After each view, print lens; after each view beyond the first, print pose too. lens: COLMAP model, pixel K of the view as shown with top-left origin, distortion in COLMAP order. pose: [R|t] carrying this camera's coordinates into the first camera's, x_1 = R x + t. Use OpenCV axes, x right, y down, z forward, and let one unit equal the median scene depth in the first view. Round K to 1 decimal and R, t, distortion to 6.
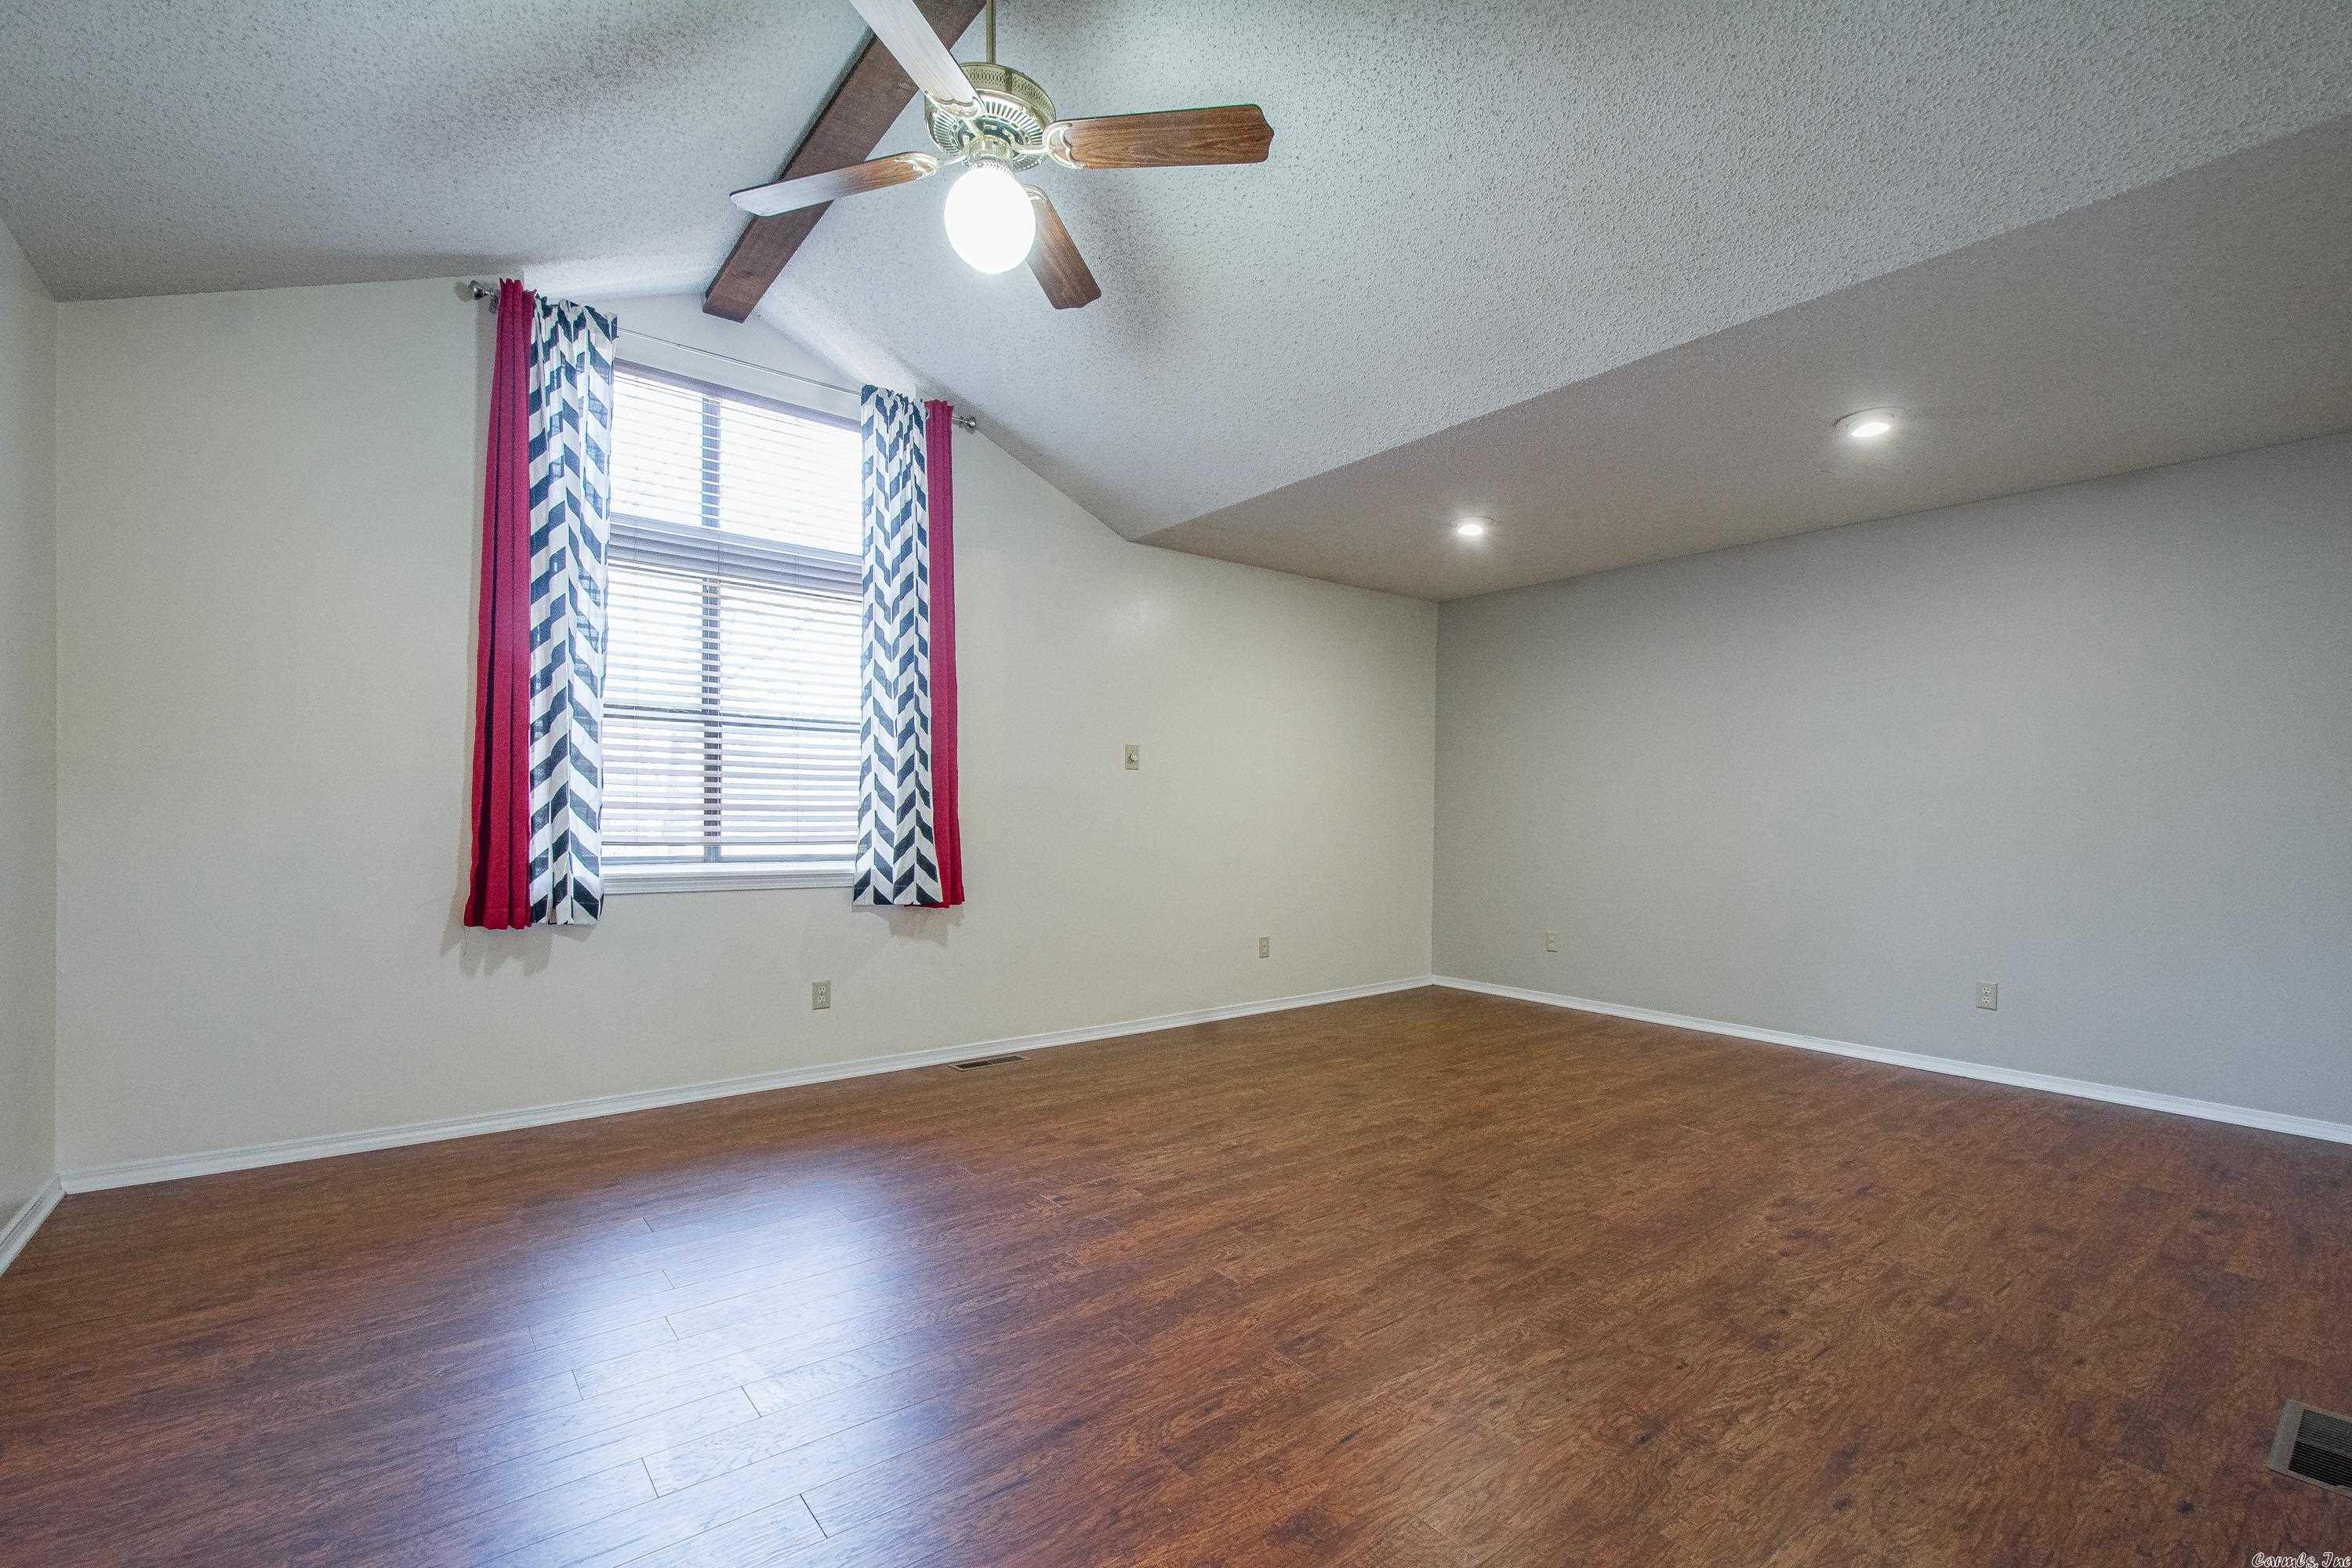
lens RADIAL K [[1026.2, 0, 1183.2], [0, 1026.2, 816.3], [0, 0, 1]] dist [0.000927, -0.000451]
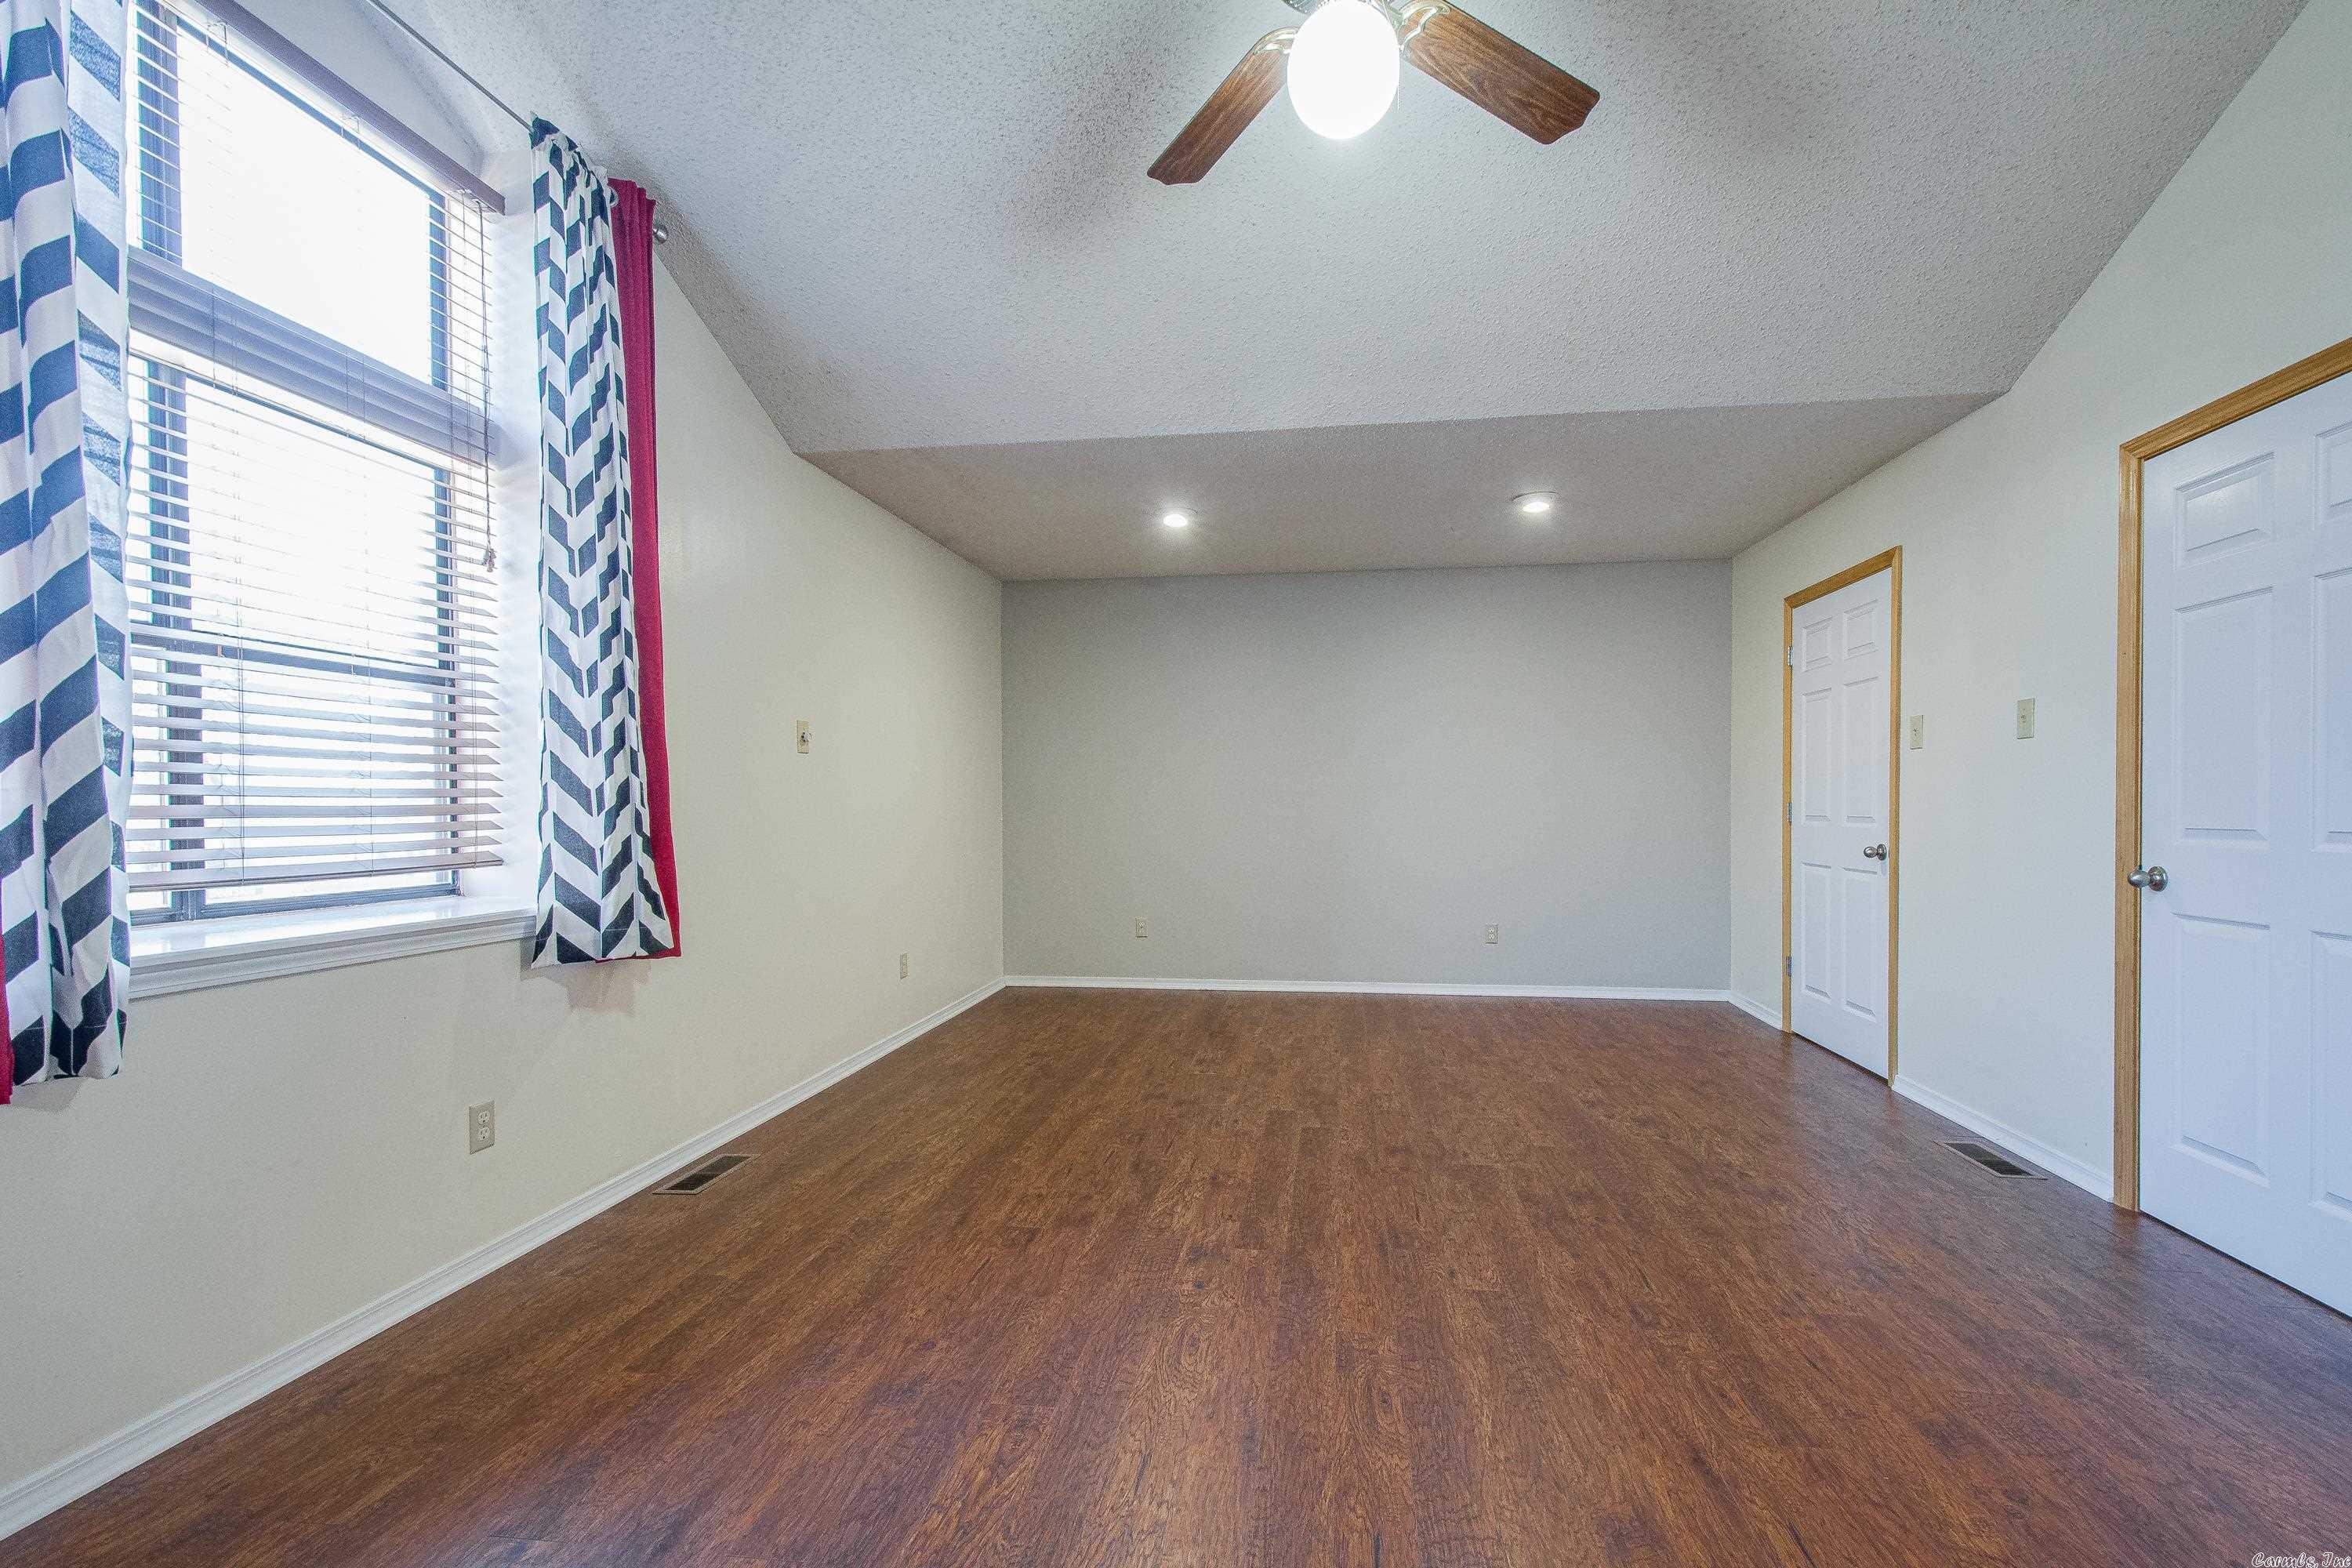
lens RADIAL K [[1053.9, 0, 1199.8], [0, 1053.9, 810.2], [0, 0, 1]] dist [0.011496, 0.000113]
pose [[0.716380, -0.016442, 0.697516, -0.569811], [0.014522, 0.999857, 0.008654, -0.008706], [-0.697559, 0.003930, 0.716517, 0.326155]]
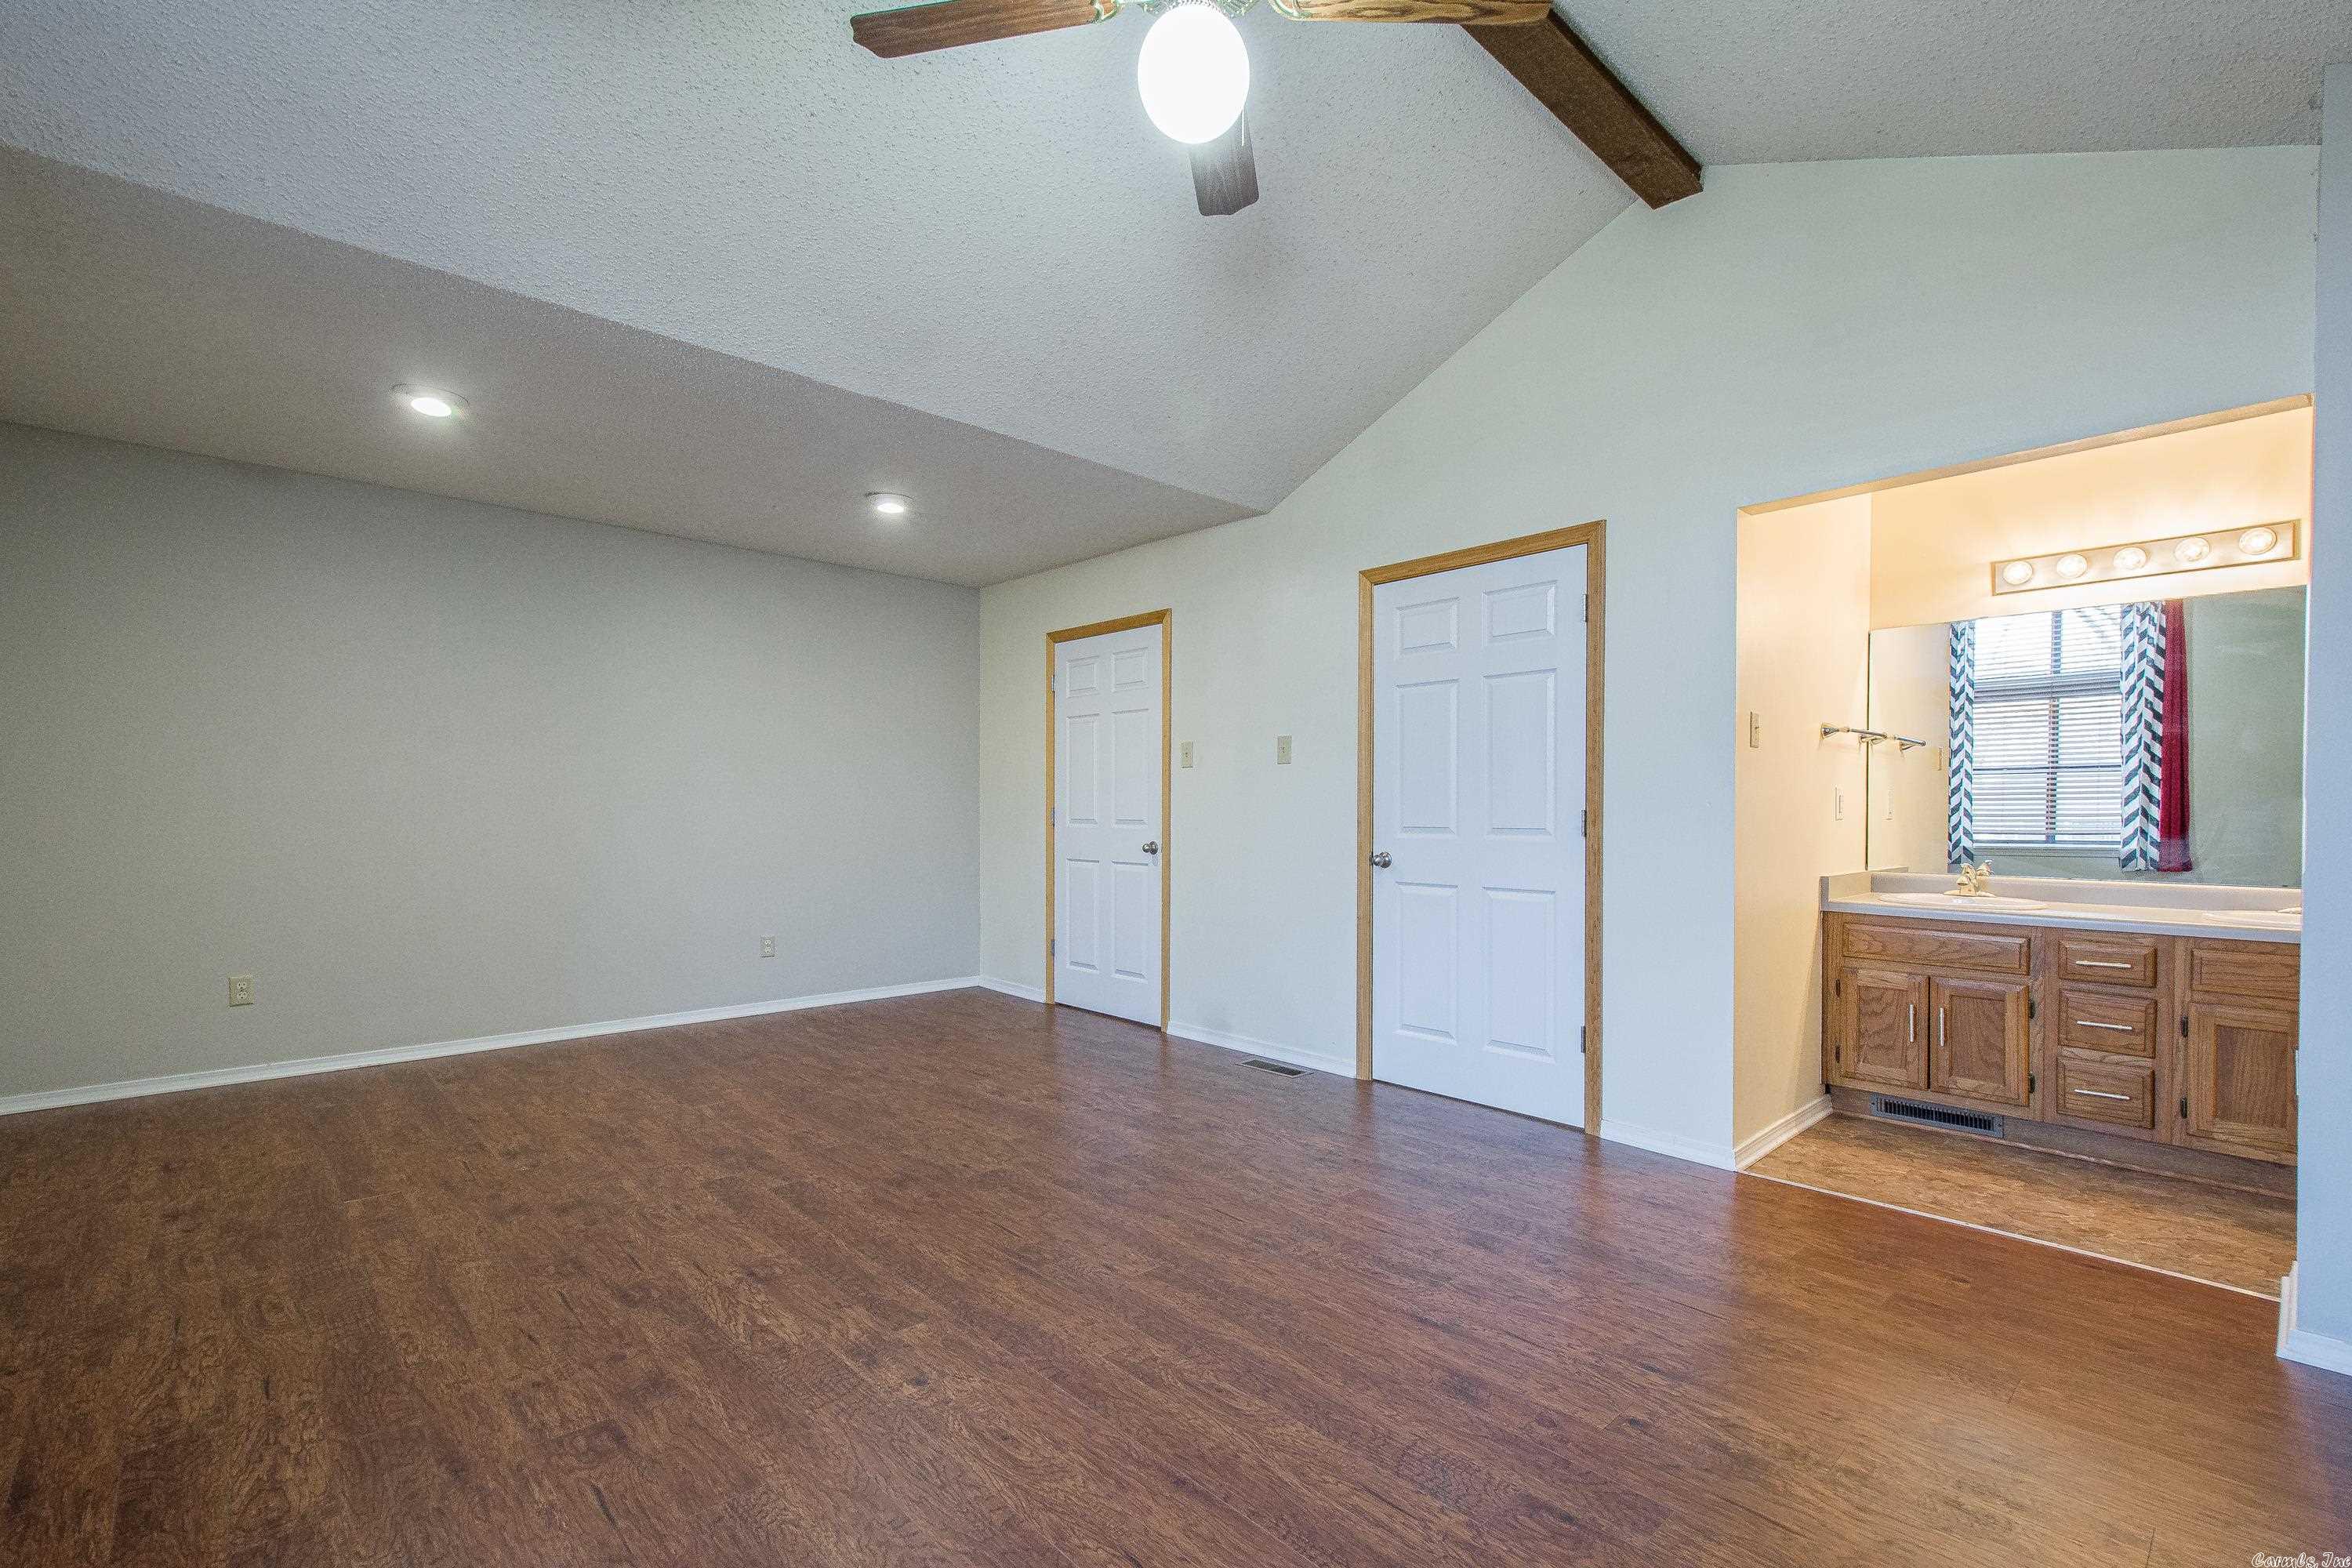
lens RADIAL K [[1044.5, 0, 1206.3], [0, 1044.5, 806.0], [0, 0, 1]] dist [0.019816, -0.007168]
pose [[-0.096913, -0.008276, 0.995258, -0.676961], [0.000290, 0.999965, 0.008344, -0.011892], [-0.995293, 0.001098, -0.096907, 0.717023]]
